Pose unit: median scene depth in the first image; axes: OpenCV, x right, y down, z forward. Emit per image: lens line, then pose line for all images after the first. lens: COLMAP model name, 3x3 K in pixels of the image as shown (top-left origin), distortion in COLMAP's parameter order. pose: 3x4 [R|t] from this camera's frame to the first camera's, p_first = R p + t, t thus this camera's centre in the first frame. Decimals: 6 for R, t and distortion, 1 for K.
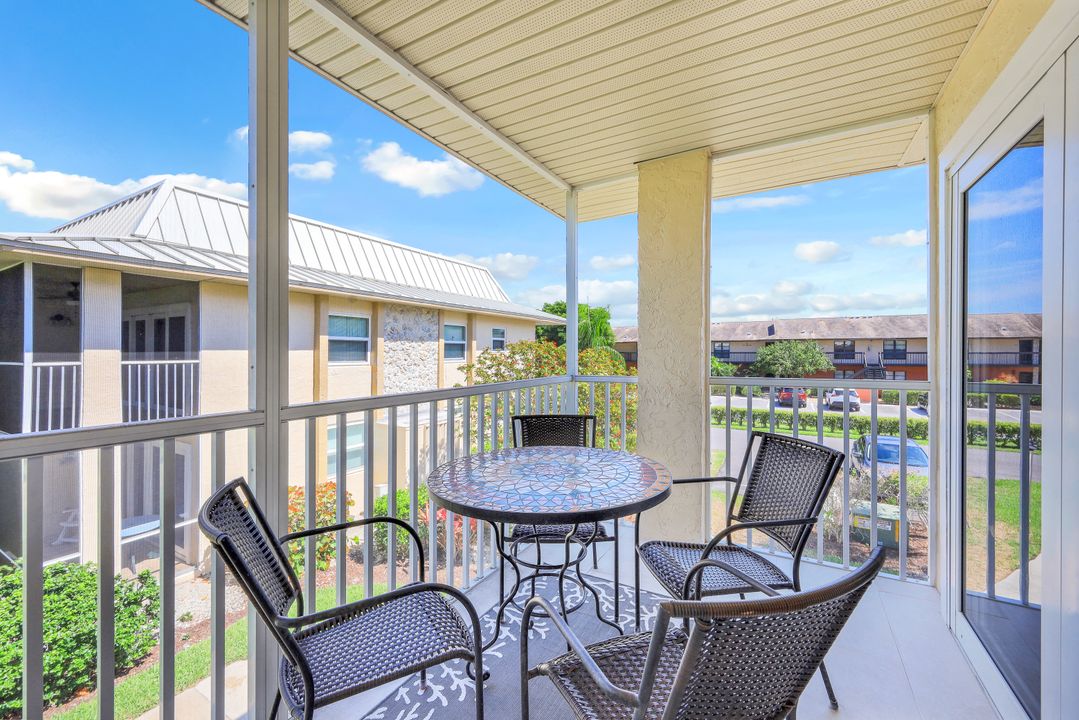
lens RADIAL K [[440.3, 0, 537.0], [0, 440.3, 354.5], [0, 0, 1]] dist [-0.000387, 0.000291]
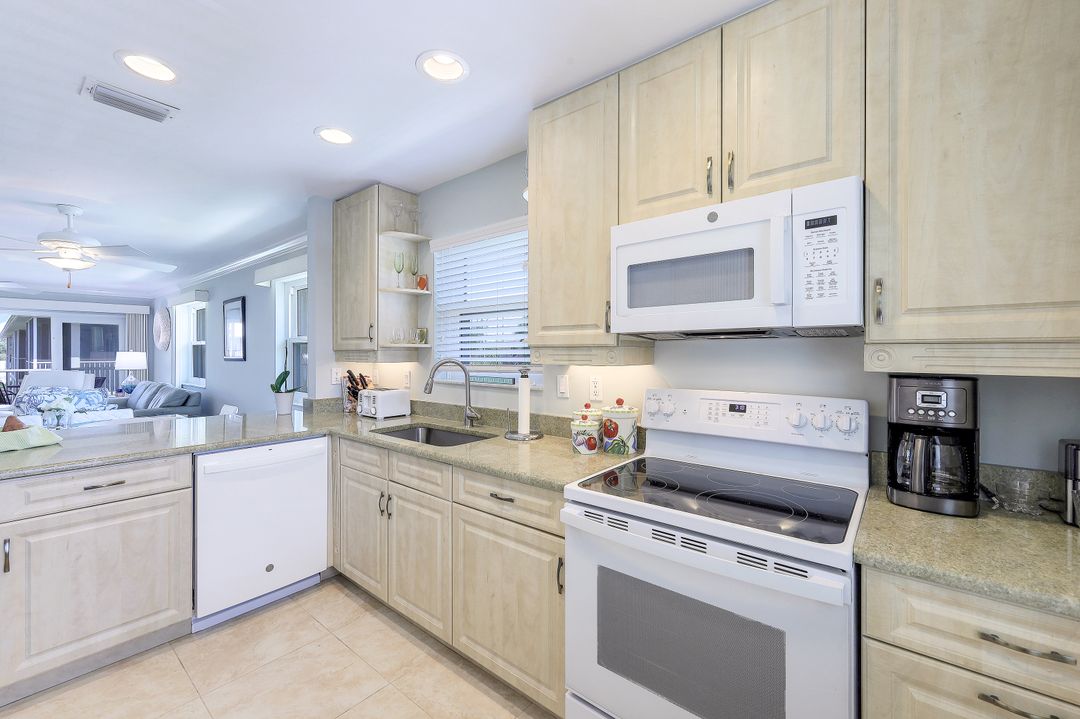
lens RADIAL K [[444.9, 0, 535.6], [0, 444.9, 355.1], [0, 0, 1]] dist [0.000273, -0.000232]
pose [[0.987032, -0.000690, -0.160519, 1.093428], [0.000683, 1.000000, -0.000101, -0.009113], [0.160519, -0.000010, 0.987033, -0.524133]]
